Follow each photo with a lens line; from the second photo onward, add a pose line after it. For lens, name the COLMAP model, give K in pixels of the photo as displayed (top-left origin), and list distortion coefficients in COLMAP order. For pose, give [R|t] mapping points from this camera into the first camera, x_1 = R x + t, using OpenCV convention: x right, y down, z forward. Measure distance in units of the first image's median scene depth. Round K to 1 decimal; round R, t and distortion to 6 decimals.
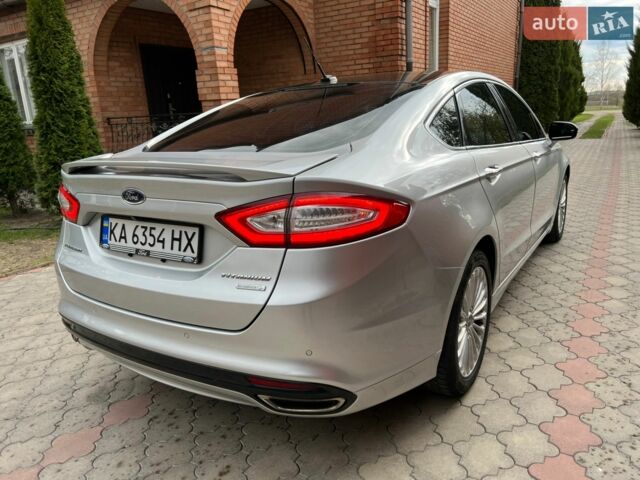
lens RADIAL K [[483.9, 0, 324.2], [0, 483.9, 244.3], [0, 0, 1]] dist [0.033059, -0.042162]
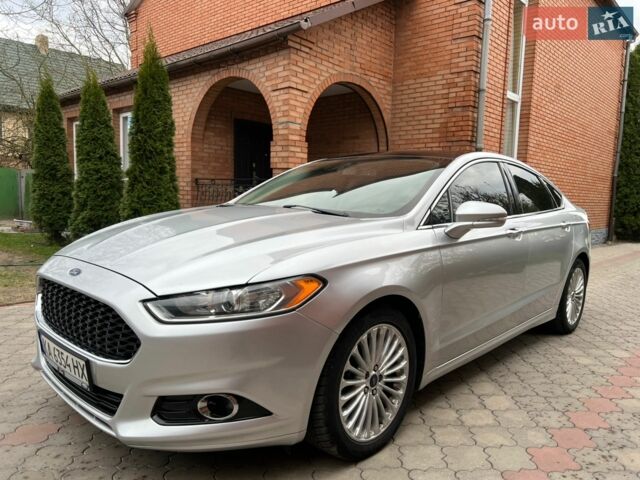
lens RADIAL K [[483.9, 0, 324.7], [0, 483.9, 241.5], [0, 0, 1]] dist [0.033059, -0.042162]
pose [[0.975528, 0.100540, -0.195541, 0.079379], [-0.132641, 0.978380, -0.158677, 0.020541], [0.175360, 0.180730, 0.967774, -0.004852]]
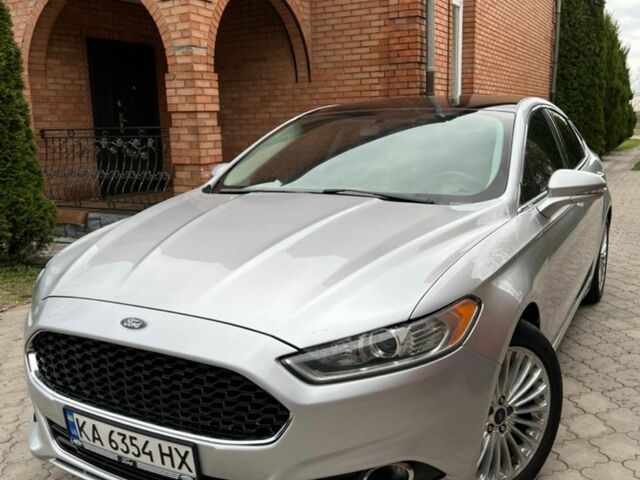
lens RADIAL K [[644.9, 0, 314.7], [0, 644.9, 245.0], [0, 0, 1]] dist [0.015667, 0.000000]
pose [[0.999109, 0.021727, 0.036186, -0.046626], [-0.018592, 0.996221, -0.084844, 0.001720], [-0.037893, 0.084096, 0.995737, -0.022818]]
